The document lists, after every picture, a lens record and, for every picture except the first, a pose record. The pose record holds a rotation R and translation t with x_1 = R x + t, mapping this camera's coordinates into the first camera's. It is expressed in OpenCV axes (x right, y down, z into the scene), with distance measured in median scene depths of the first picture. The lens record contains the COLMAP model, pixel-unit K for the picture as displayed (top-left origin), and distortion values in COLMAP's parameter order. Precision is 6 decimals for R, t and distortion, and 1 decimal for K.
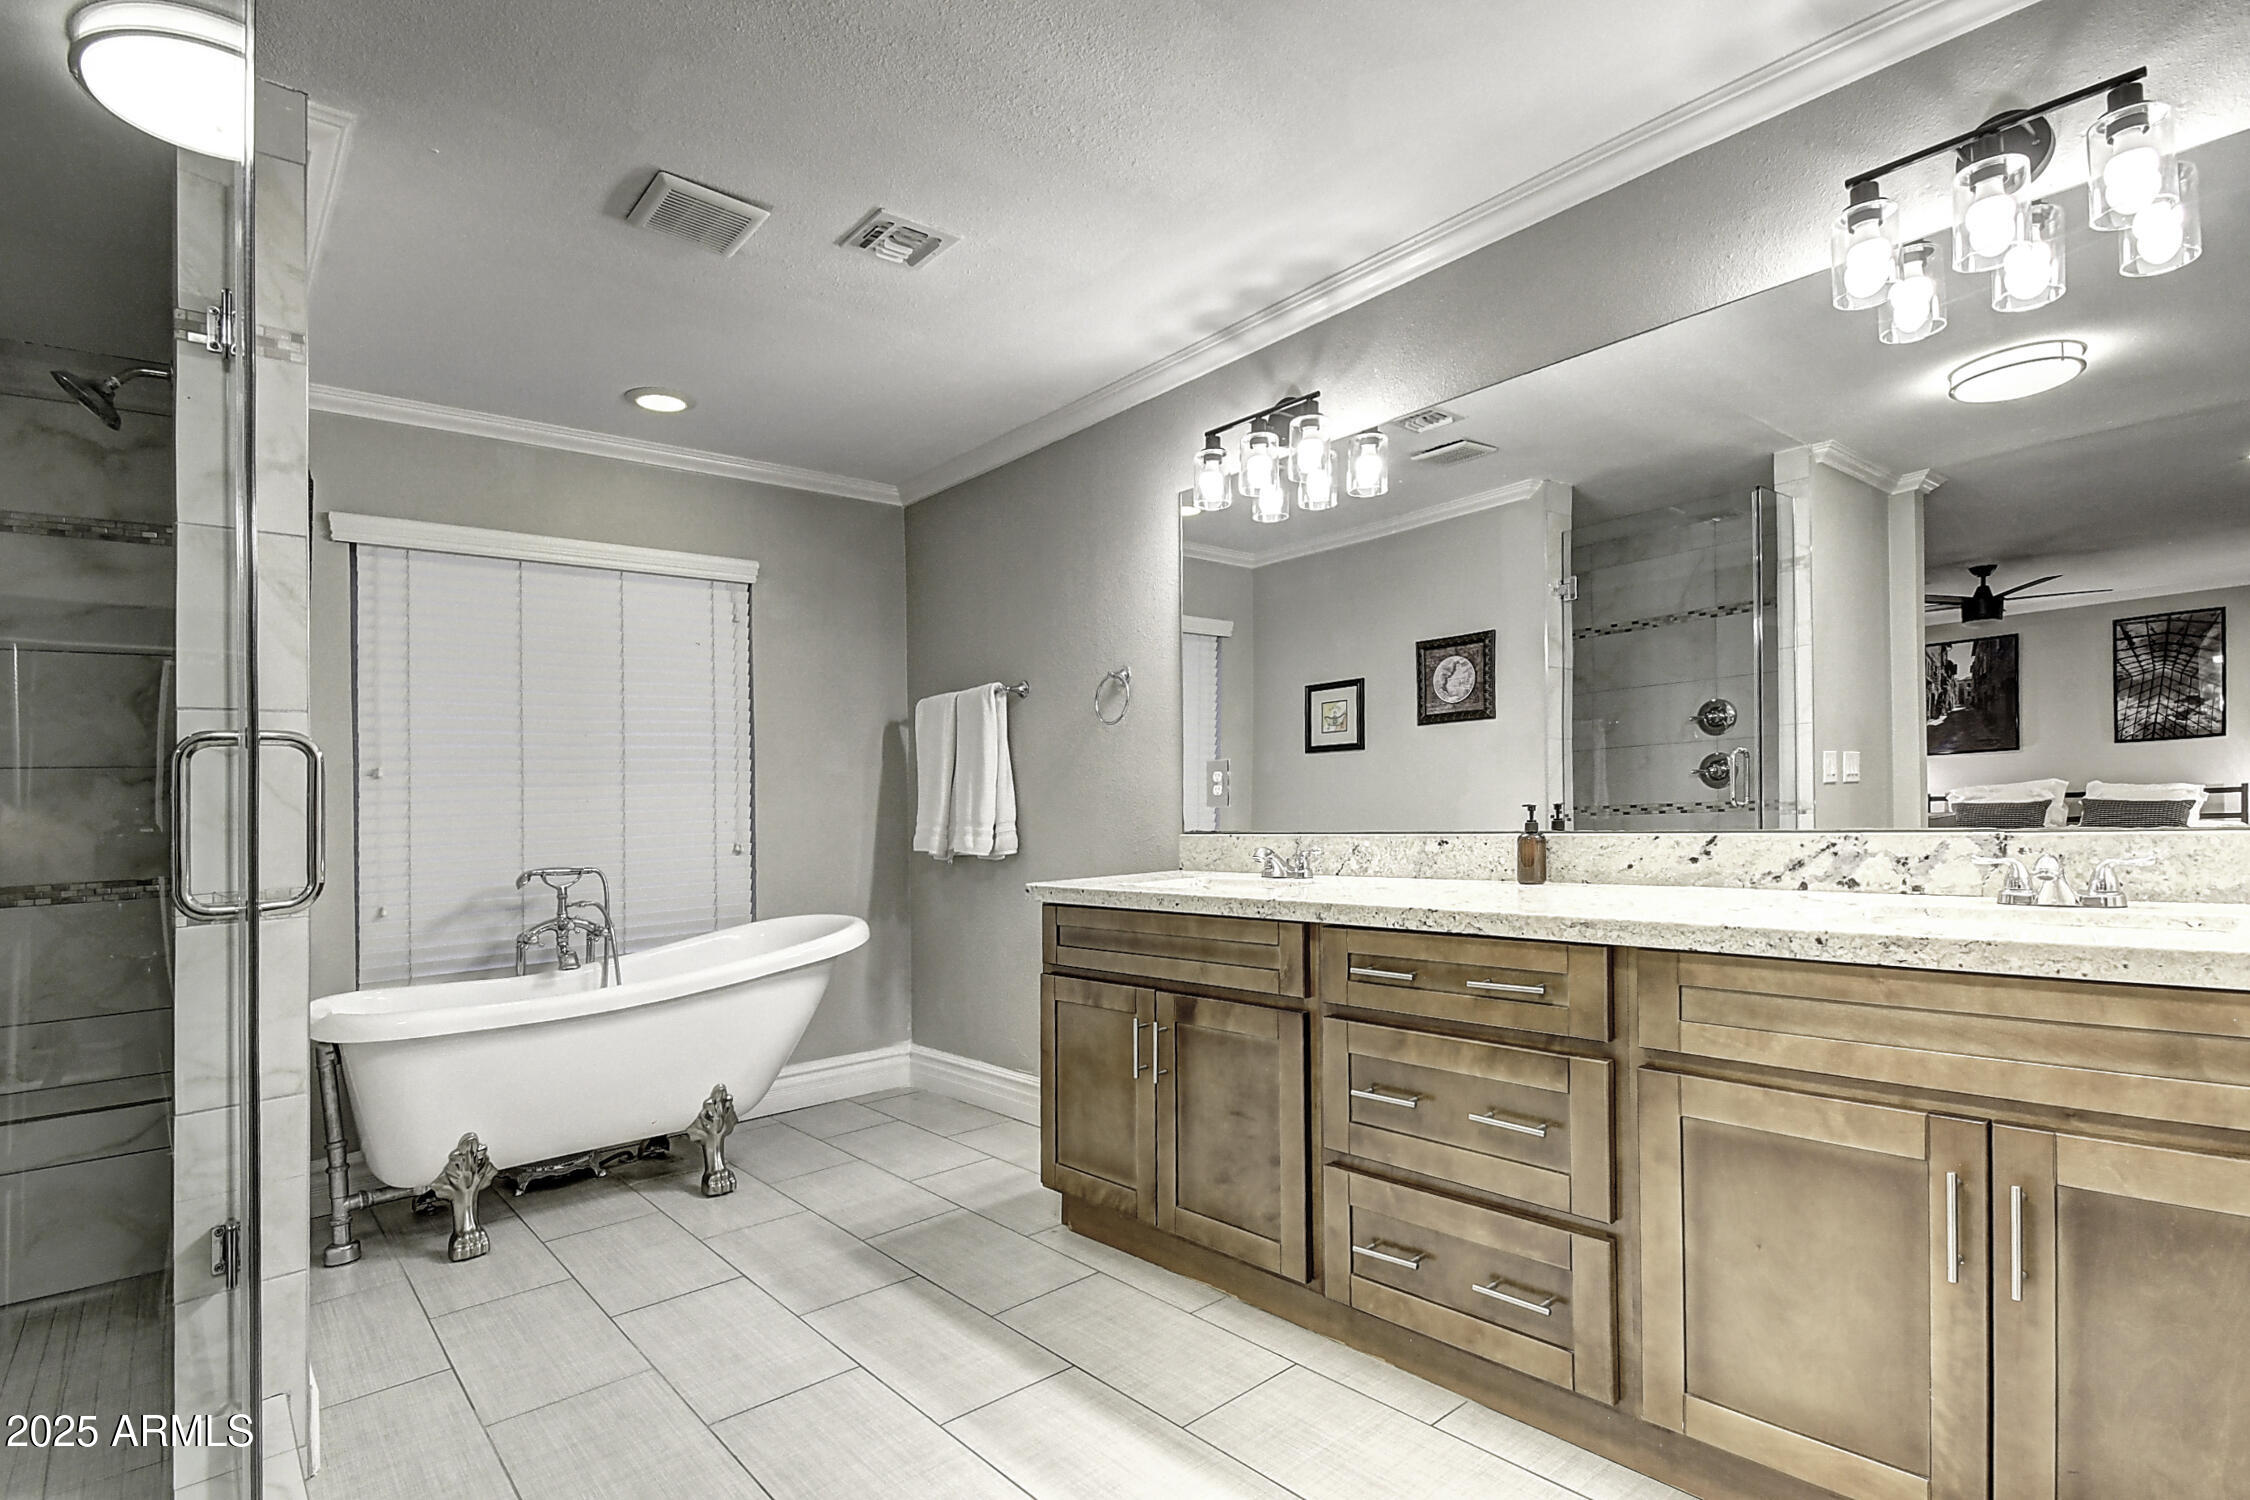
lens RADIAL K [[1118.8, 0, 1144.8], [0, 1118.8, 769.7], [0, 0, 1]] dist [0.030917, -0.004217]
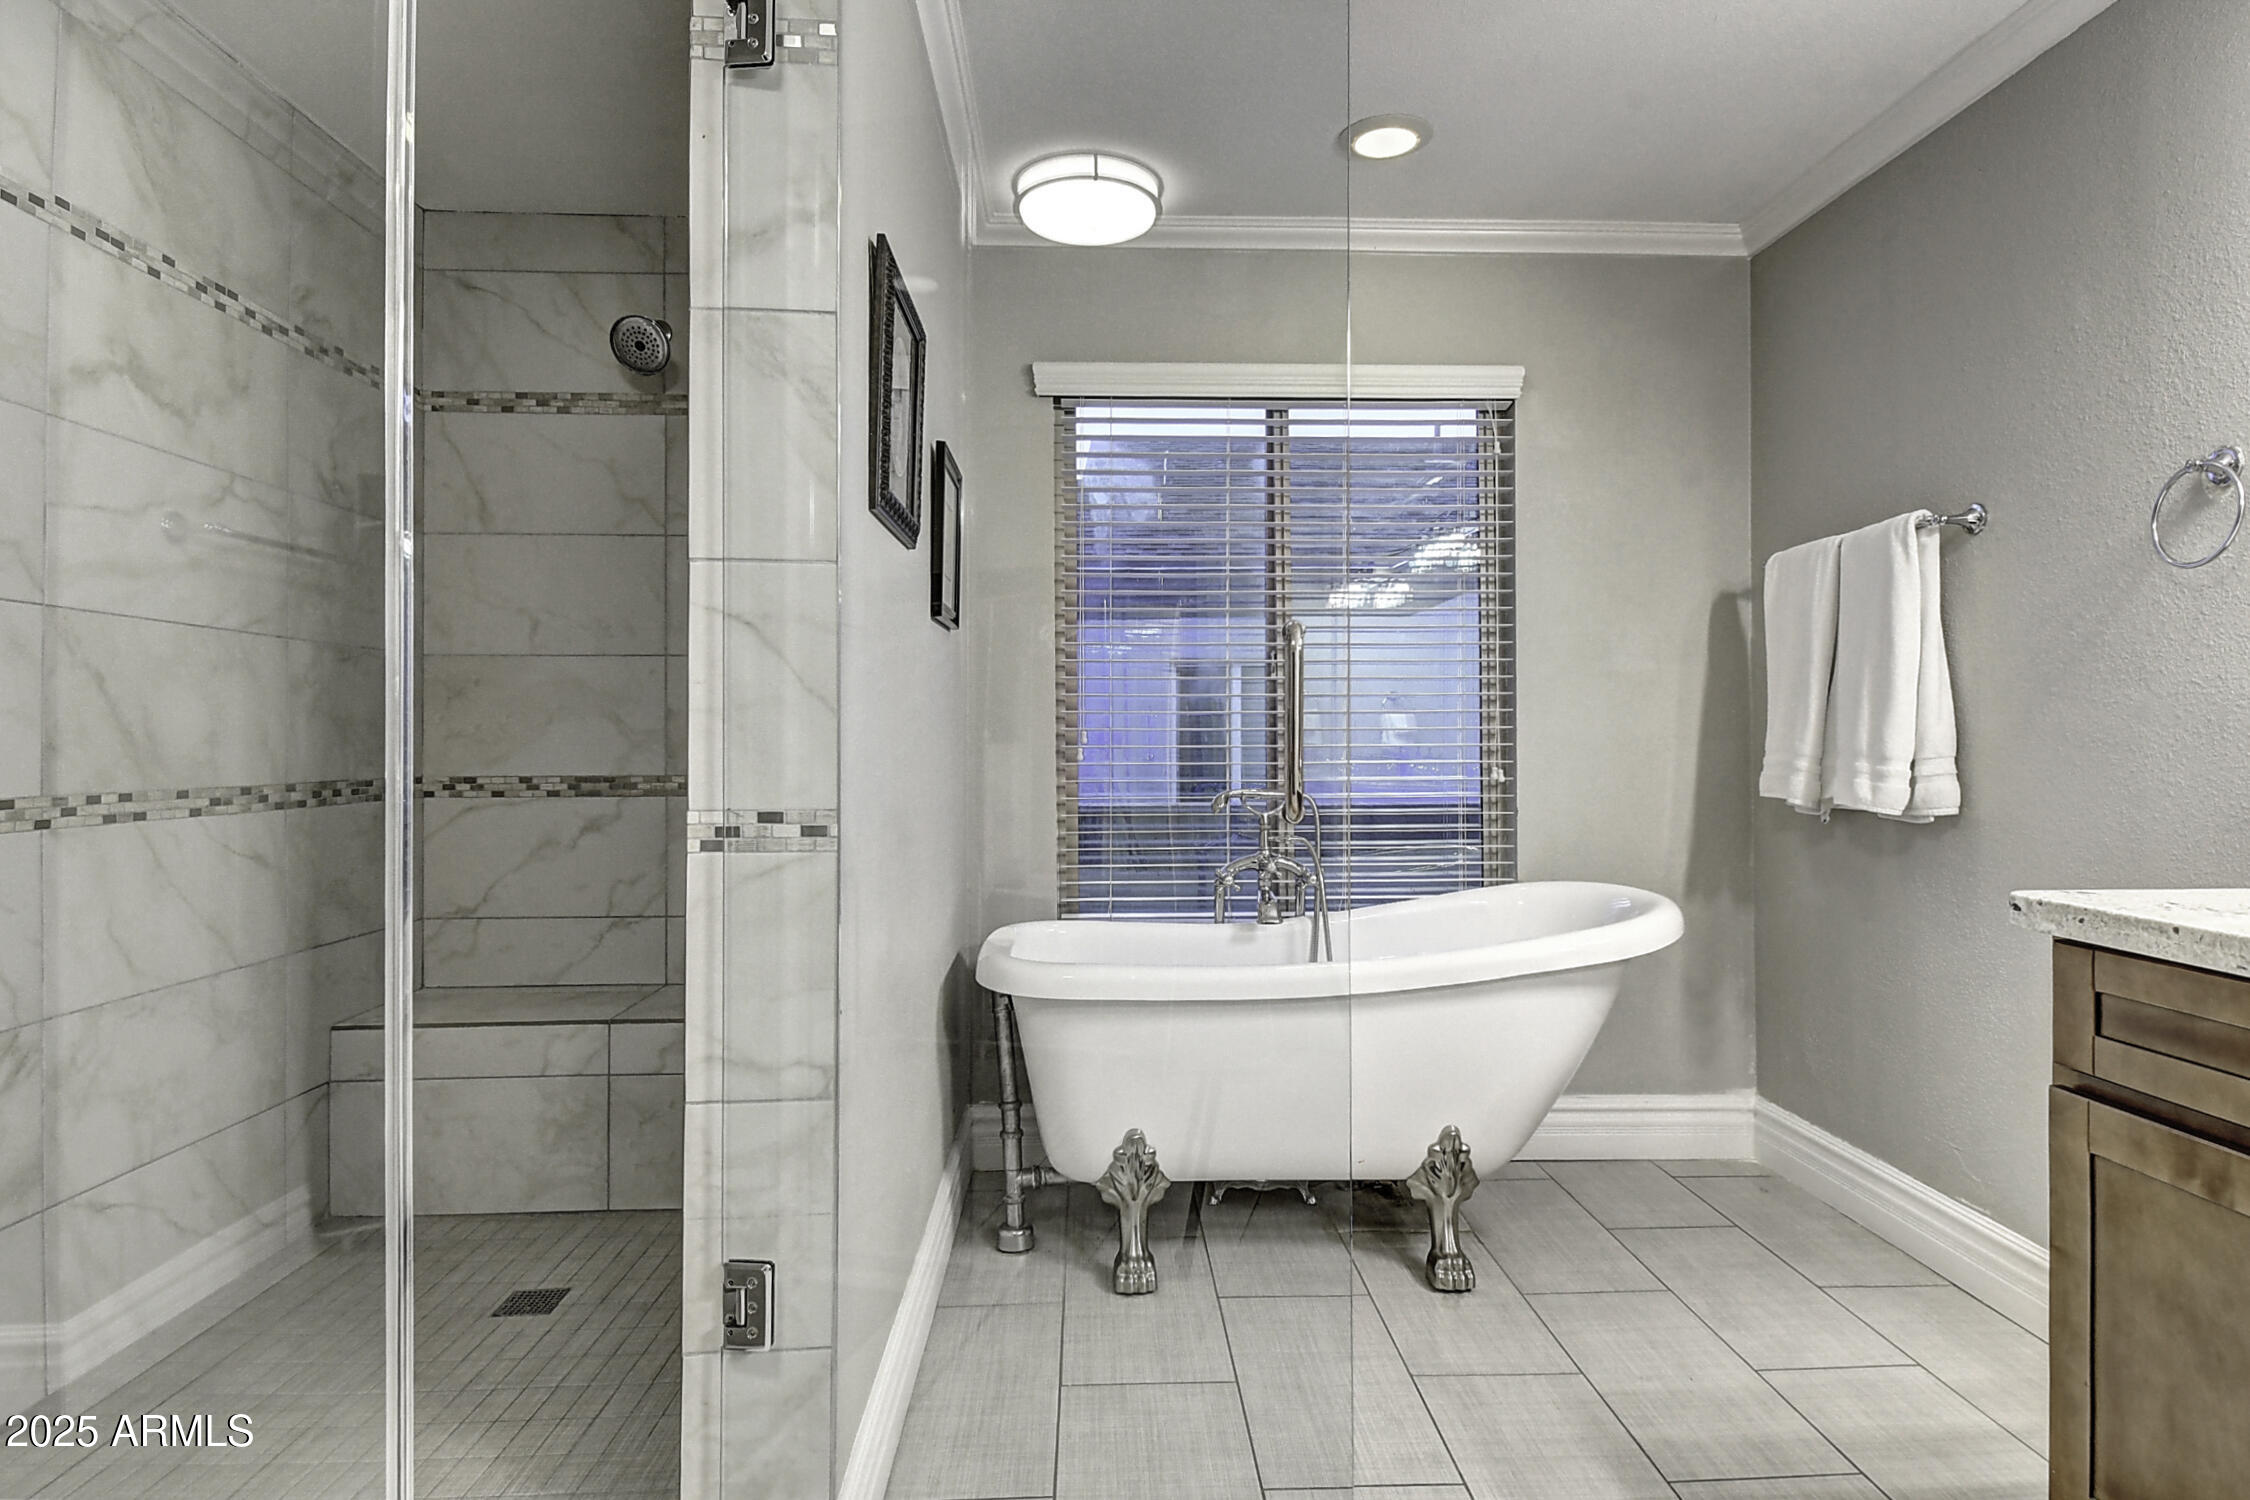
lens RADIAL K [[1215.4, 0, 1137.2], [0, 1215.4, 670.8], [0, 0, 1]] dist [-0.004826, -0.004456]
pose [[0.784105, 0.003013, -0.620620, -0.082913], [-0.006449, 0.999974, -0.003294, 0.011735], [0.620594, 0.006586, 0.784104, 0.348154]]
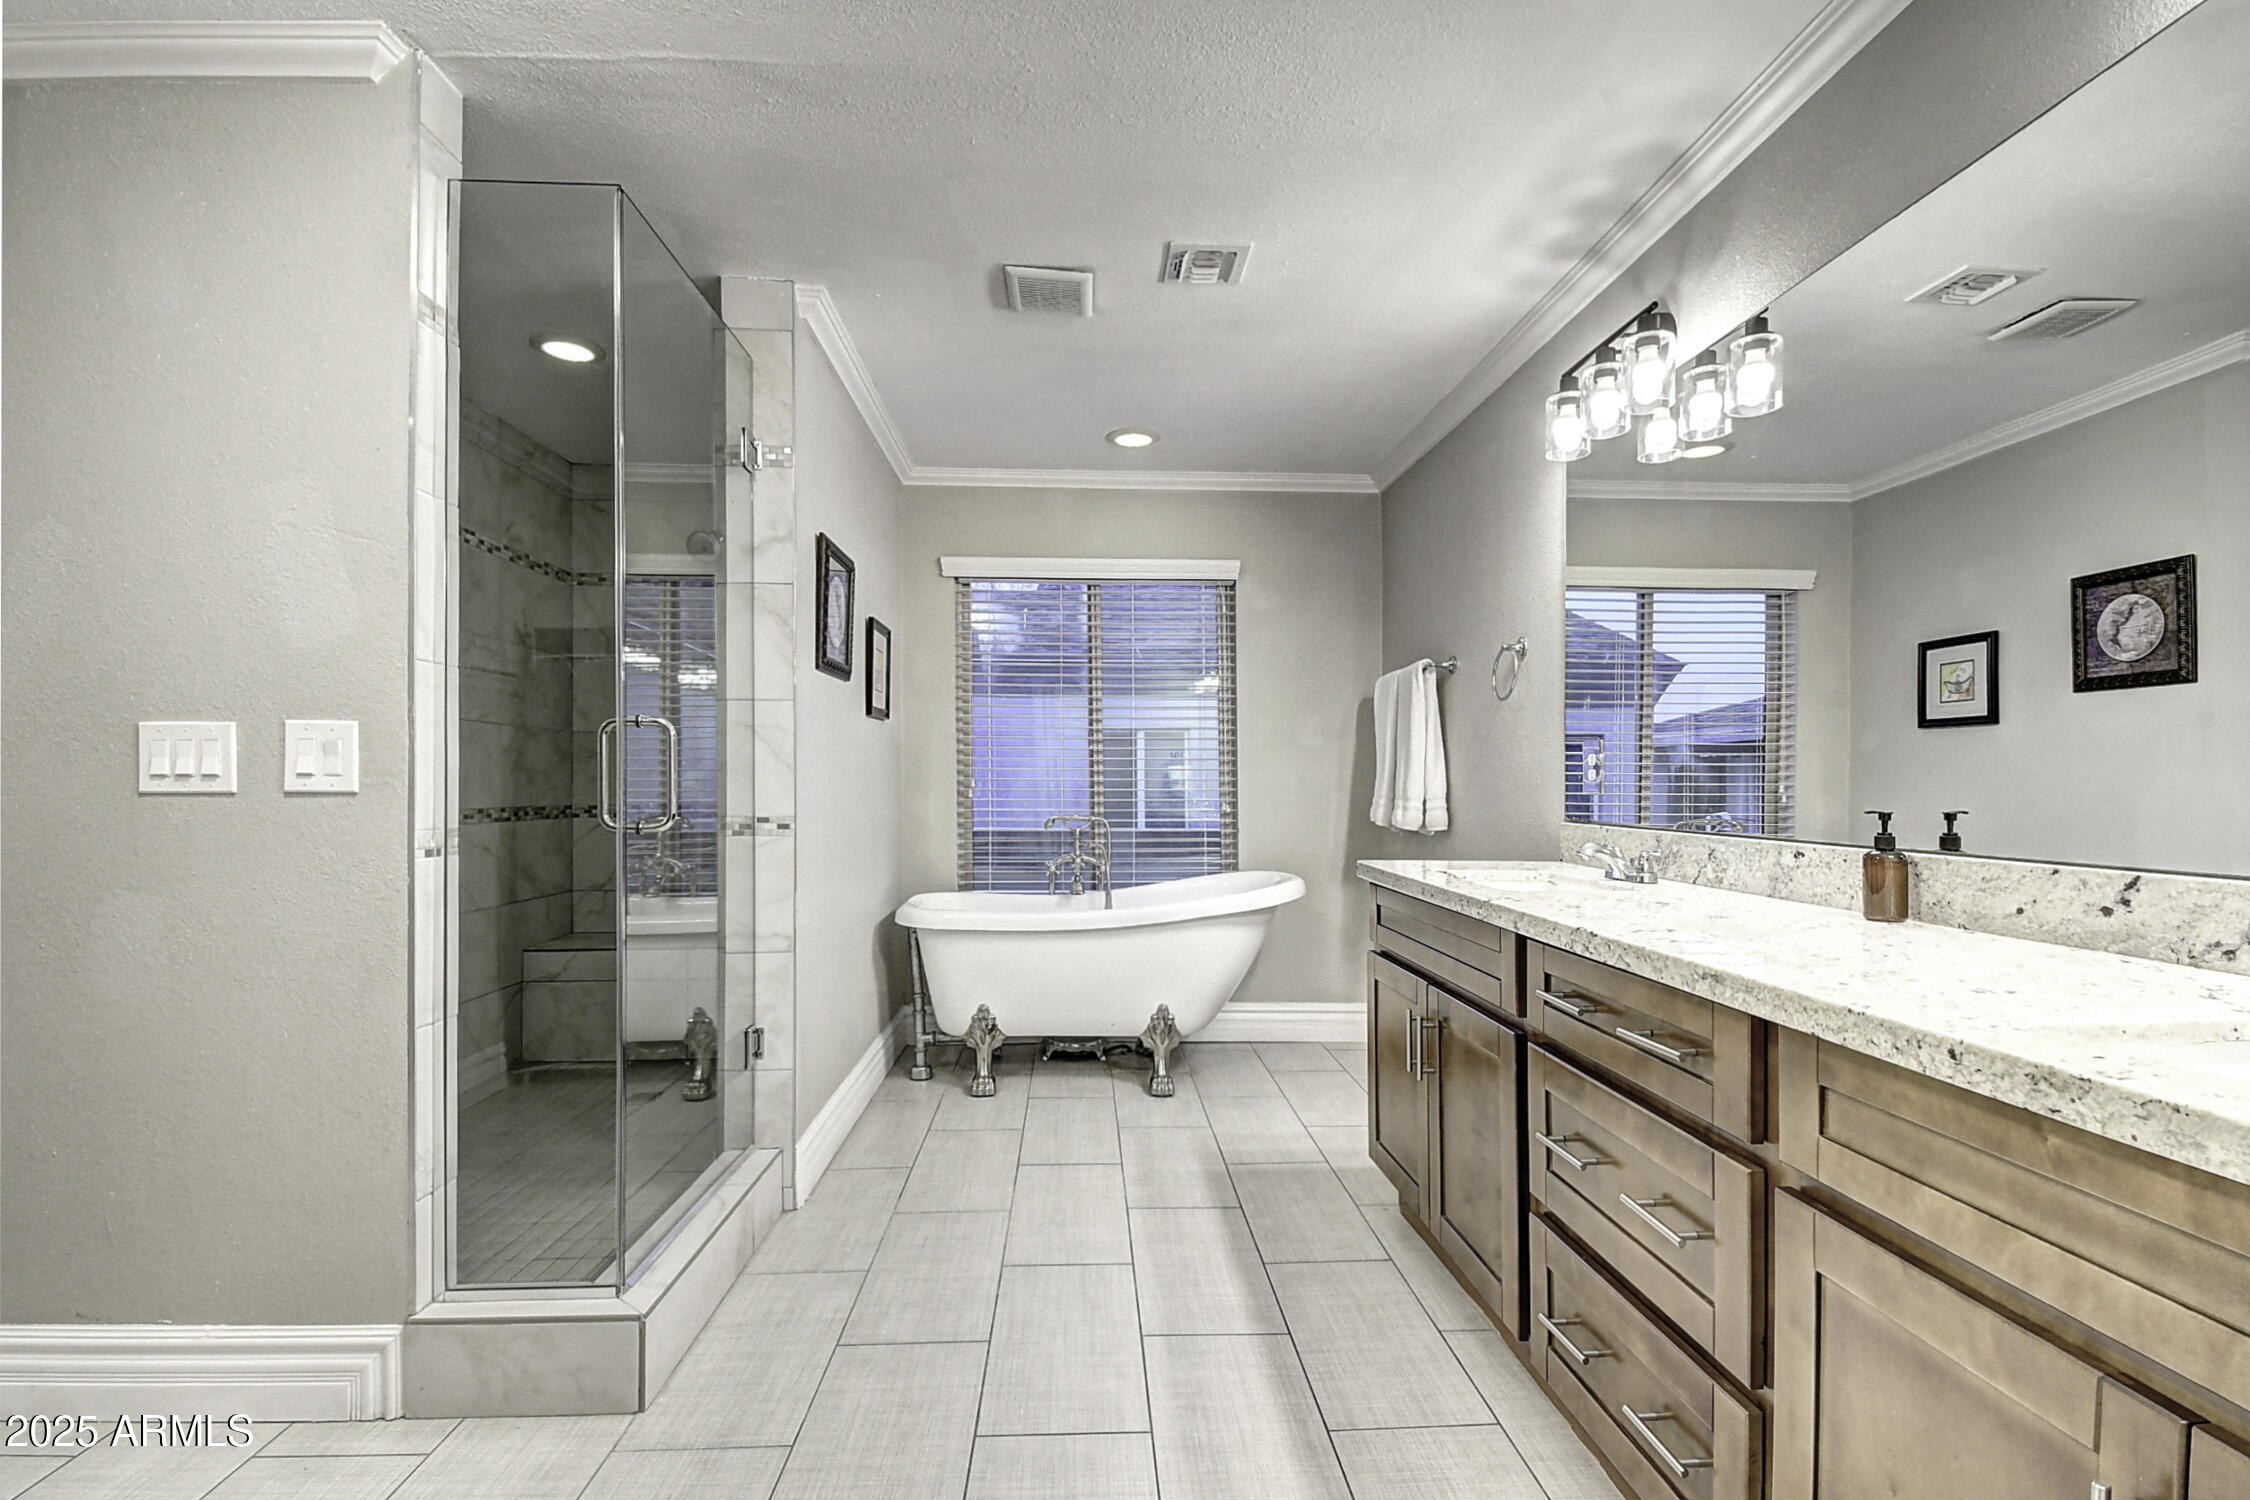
lens RADIAL K [[1039.6, 0, 1128.9], [0, 1039.6, 750.3], [0, 0, 1]] dist [0.014856, -0.013557]
pose [[0.781165, 0.022564, -0.623917, 0.309231], [-0.012863, 0.999716, 0.020050, -0.012704], [0.624192, -0.007637, 0.781234, 0.133147]]
